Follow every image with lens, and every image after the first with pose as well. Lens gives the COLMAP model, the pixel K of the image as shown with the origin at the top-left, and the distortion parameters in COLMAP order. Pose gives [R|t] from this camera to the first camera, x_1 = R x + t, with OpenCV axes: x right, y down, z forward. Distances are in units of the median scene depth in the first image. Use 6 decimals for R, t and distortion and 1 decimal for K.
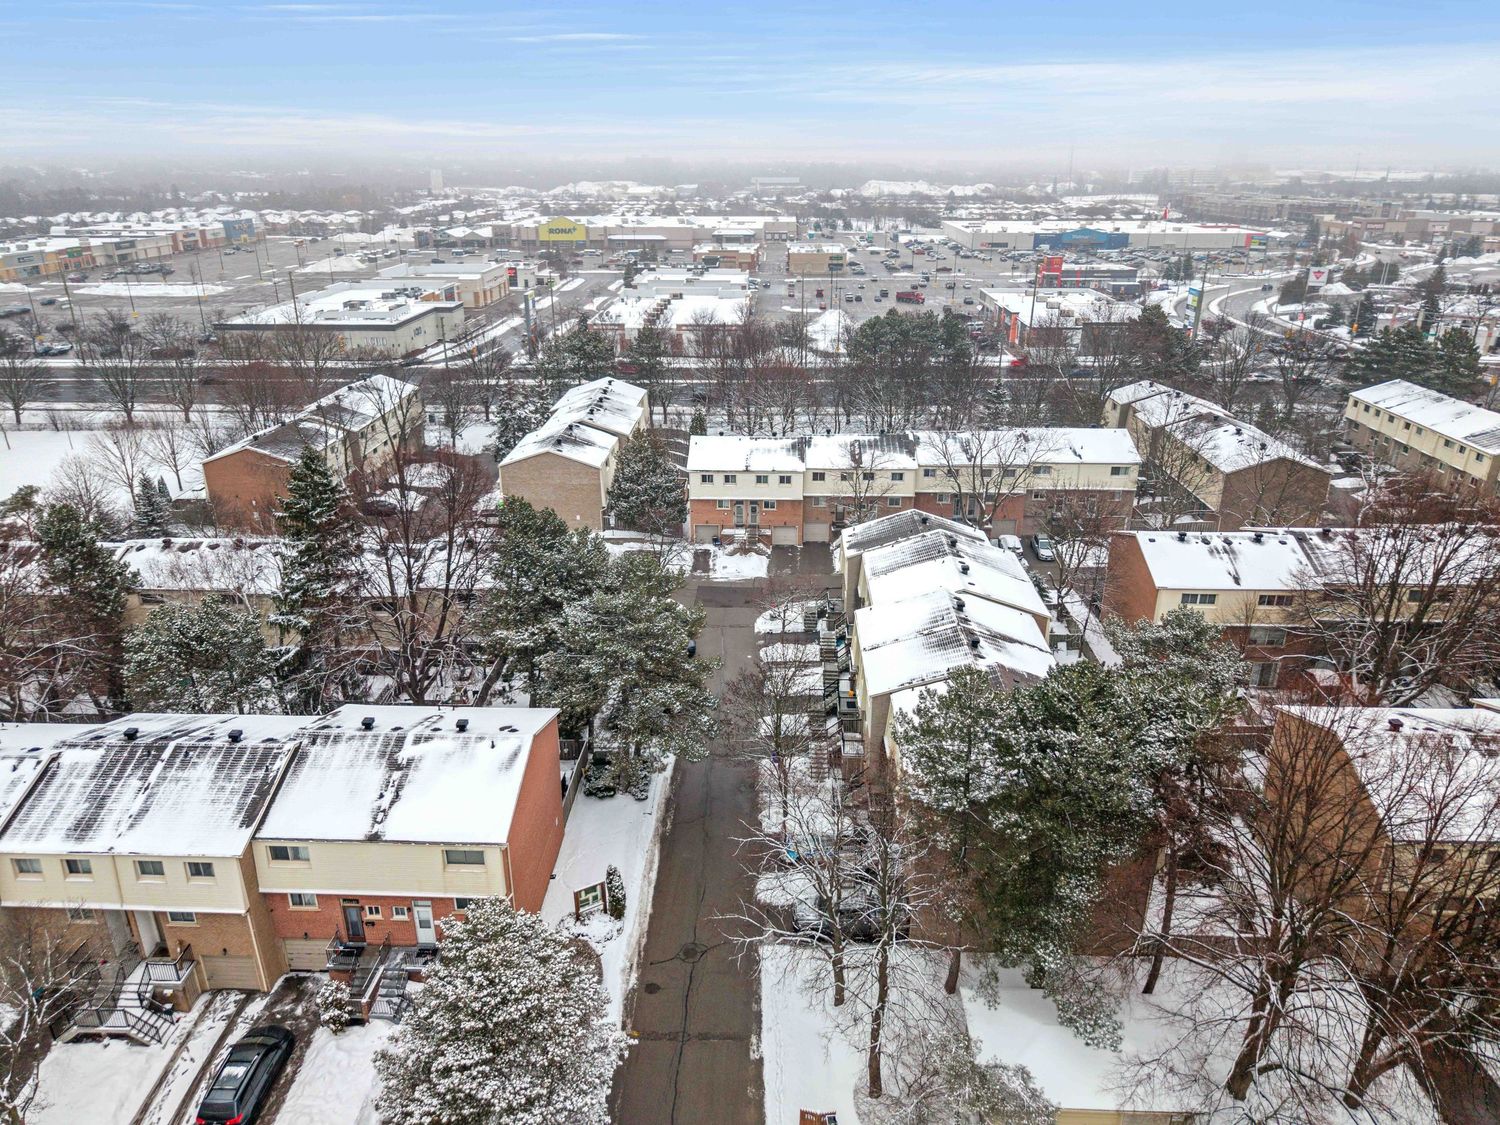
lens RADIAL K [[1006.7, 0, 738.6], [0, 1006.7, 560.7], [0, 0, 1]] dist [0.004043, -0.001977]
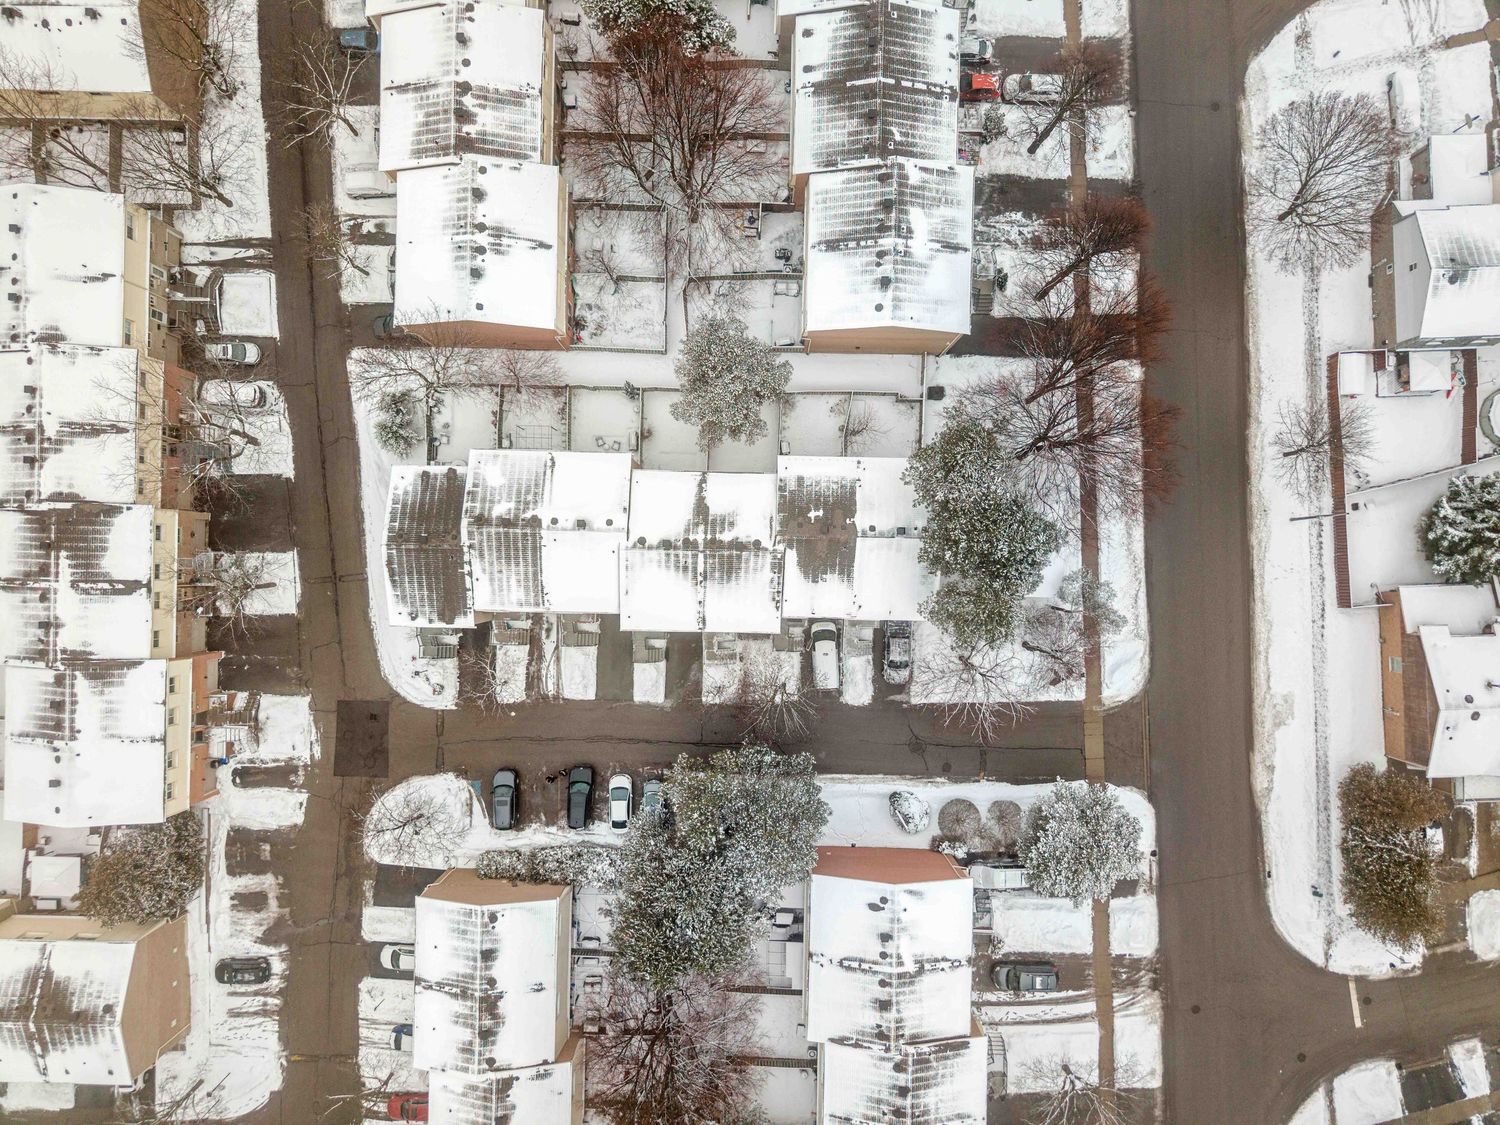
lens RADIAL K [[1036.1, 0, 750.0], [0, 1036.1, 562.5], [0, 0, 1]] dist [0.005488, -0.000984]
pose [[-0.021724, -0.999764, 0.000940, 0.127293], [0.376877, -0.007319, 0.926234, -0.629795], [-0.926009, 0.020476, 0.376947, 0.313145]]
